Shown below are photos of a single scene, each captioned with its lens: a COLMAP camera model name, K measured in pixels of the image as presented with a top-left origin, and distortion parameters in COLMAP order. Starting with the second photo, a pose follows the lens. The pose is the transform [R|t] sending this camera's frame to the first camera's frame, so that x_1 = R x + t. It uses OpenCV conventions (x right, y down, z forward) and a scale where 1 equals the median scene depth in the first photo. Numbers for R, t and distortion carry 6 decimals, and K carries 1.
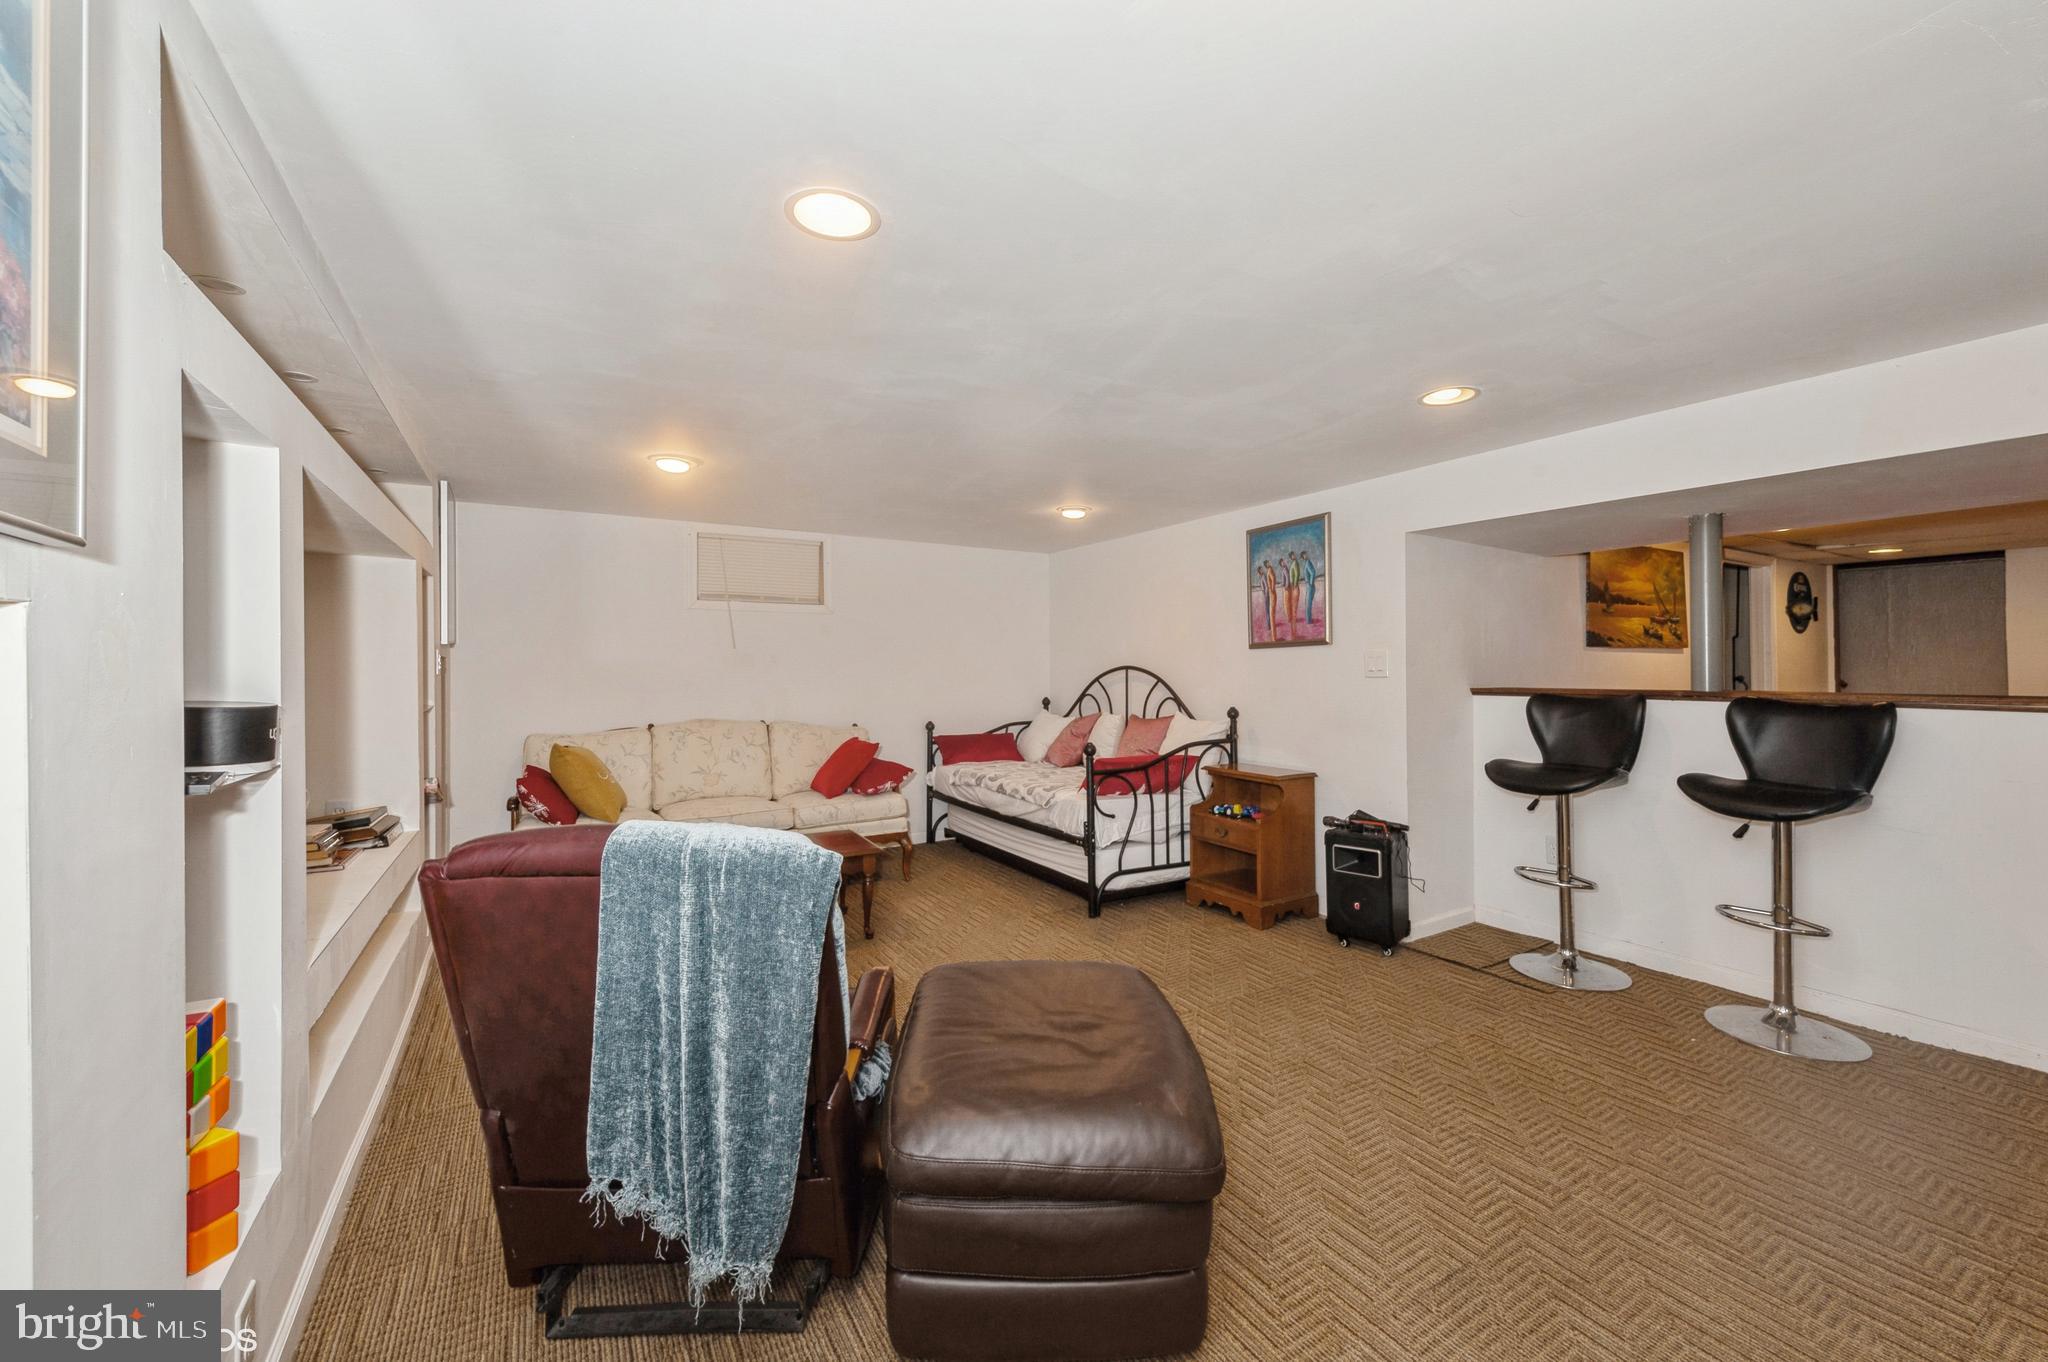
lens RADIAL K [[817.3, 0, 1019.6], [0, 817.3, 673.8], [0, 0, 1]] dist [0.006072, -0.001494]
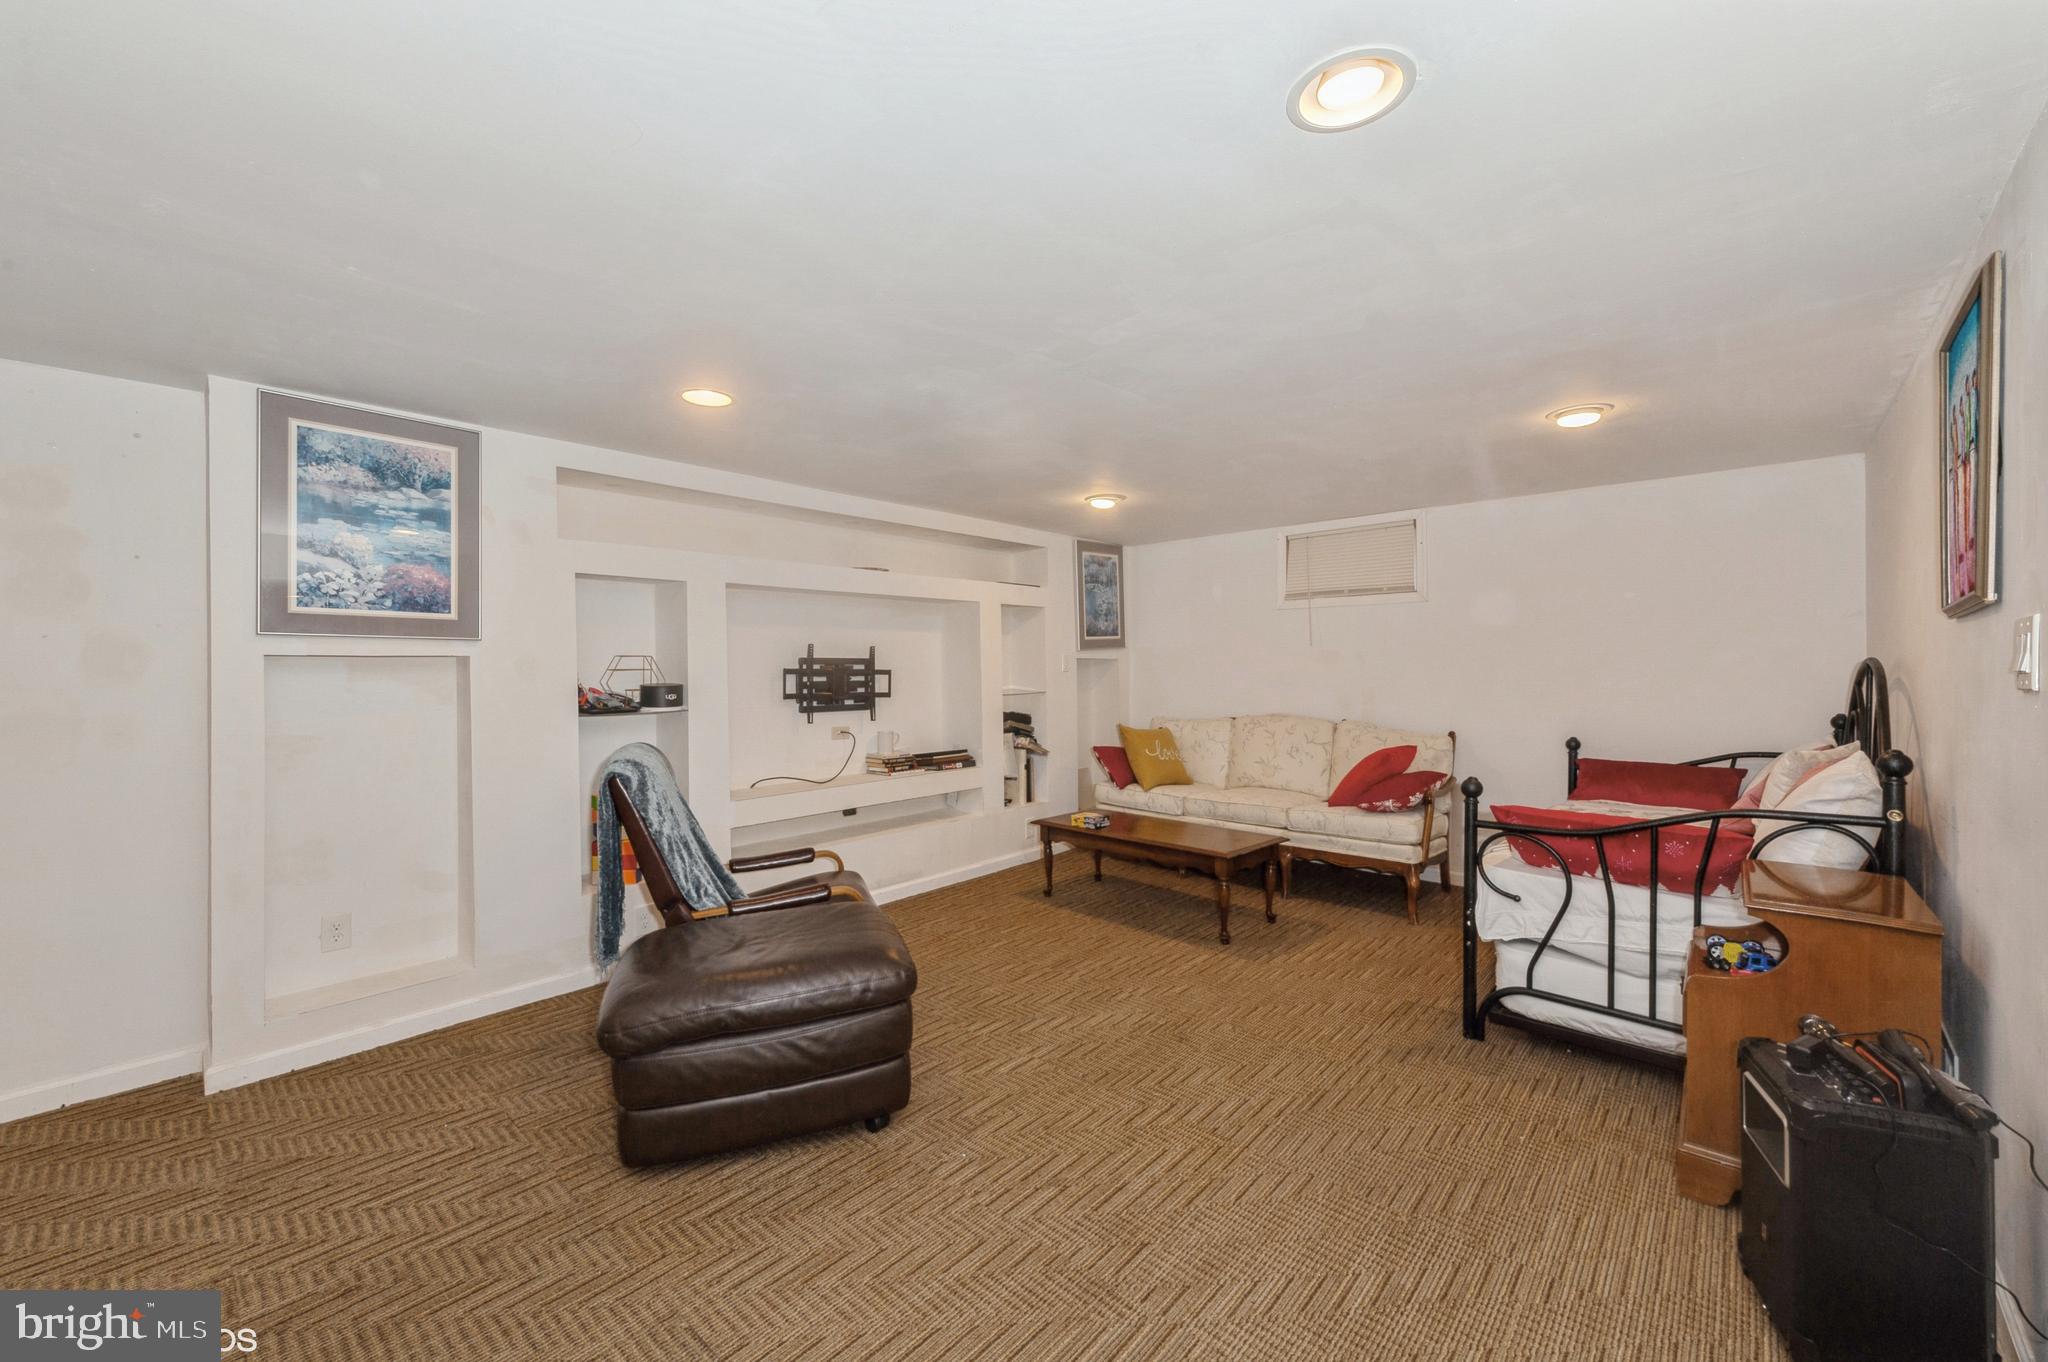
lens RADIAL K [[817.3, 0, 1022.2], [0, 817.3, 671.8], [0, 0, 1]] dist [0.006072, -0.001494]
pose [[0.281734, 0.005759, -0.959475, 0.545388], [-0.000895, 0.999983, 0.005739, -0.004541], [0.959492, -0.000758, 0.281735, 0.396728]]
